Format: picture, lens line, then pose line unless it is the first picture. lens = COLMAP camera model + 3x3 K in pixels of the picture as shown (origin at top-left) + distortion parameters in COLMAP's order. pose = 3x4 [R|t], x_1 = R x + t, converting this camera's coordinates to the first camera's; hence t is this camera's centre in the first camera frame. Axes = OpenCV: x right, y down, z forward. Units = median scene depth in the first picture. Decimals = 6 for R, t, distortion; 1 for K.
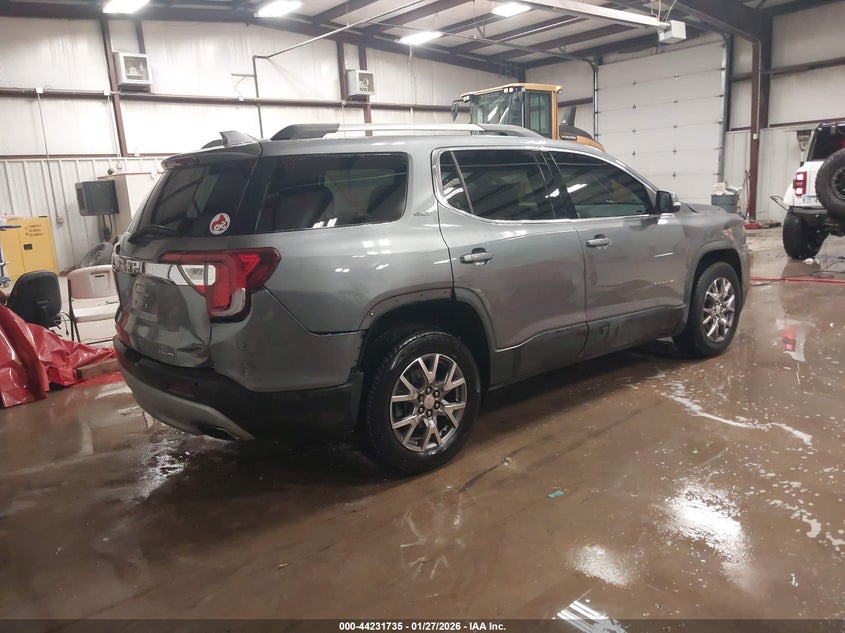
lens RADIAL K [[659.7, 0, 428.2], [0, 659.7, 317.1], [0, 0, 1]] dist [-0.001947, 0.002750]
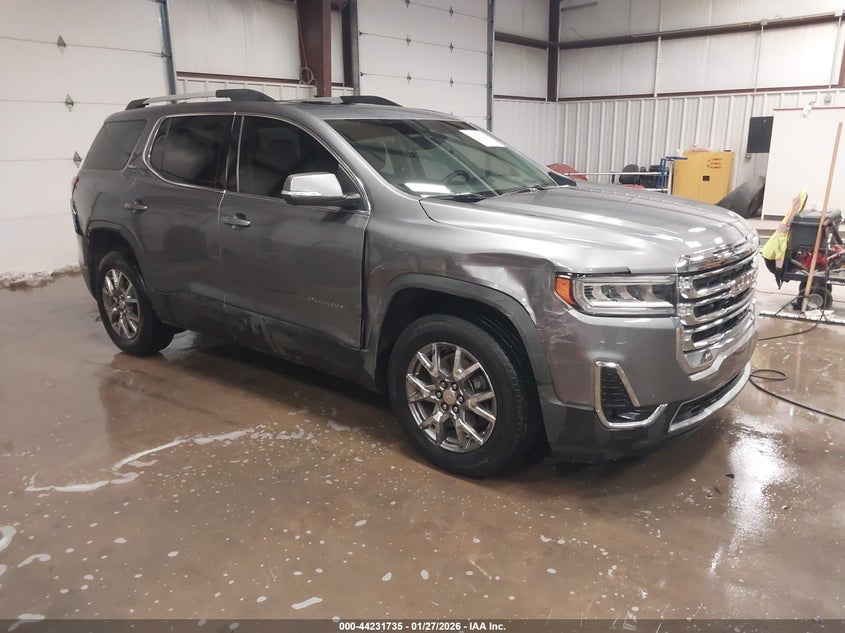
lens RADIAL K [[659.7, 0, 428.2], [0, 659.7, 317.1], [0, 0, 1]] dist [-0.001947, 0.002750]
pose [[0.205464, 0.300377, -0.931428, 0.804616], [-0.195846, 0.945102, 0.261585, -0.187043], [0.958868, 0.128670, 0.253012, 0.713504]]
